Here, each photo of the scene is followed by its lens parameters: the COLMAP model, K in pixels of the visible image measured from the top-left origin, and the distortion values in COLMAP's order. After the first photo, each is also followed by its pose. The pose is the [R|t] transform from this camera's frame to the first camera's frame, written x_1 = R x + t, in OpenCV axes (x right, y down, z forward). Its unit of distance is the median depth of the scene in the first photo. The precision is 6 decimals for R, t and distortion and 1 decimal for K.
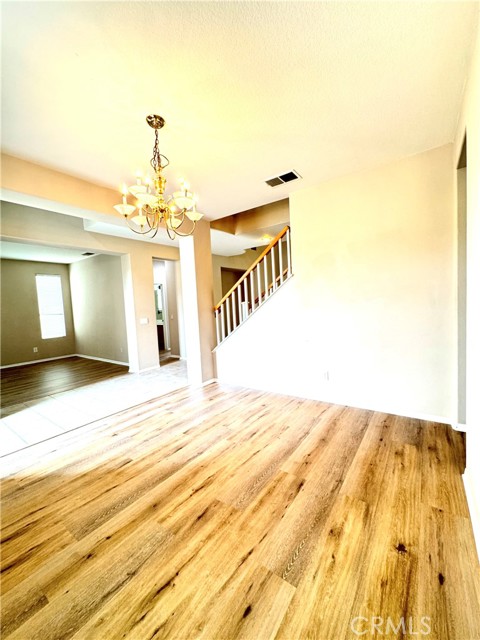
lens RADIAL K [[257.3, 0, 240.6], [0, 257.3, 317.6], [0, 0, 1]] dist [-0.001800, -0.000377]
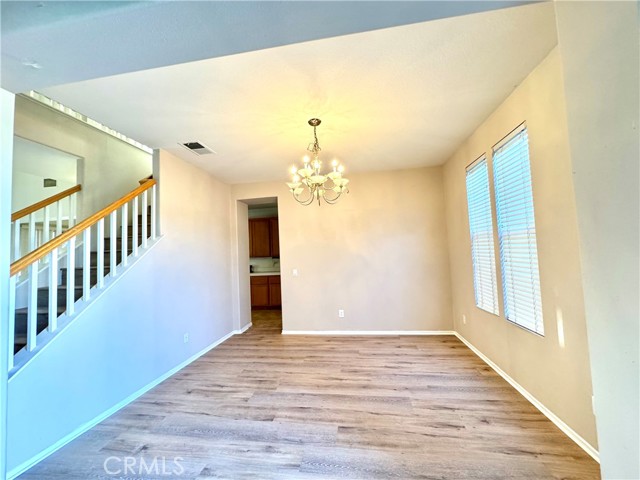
lens RADIAL K [[257.3, 0, 320.8], [0, 257.3, 244.4], [0, 0, 1]] dist [-0.001800, -0.000377]
pose [[-0.452820, 0.101370, 0.885821, -1.161060], [0.117262, 0.991657, -0.053539, -0.035834], [-0.883857, 0.079629, -0.460929, 1.311732]]
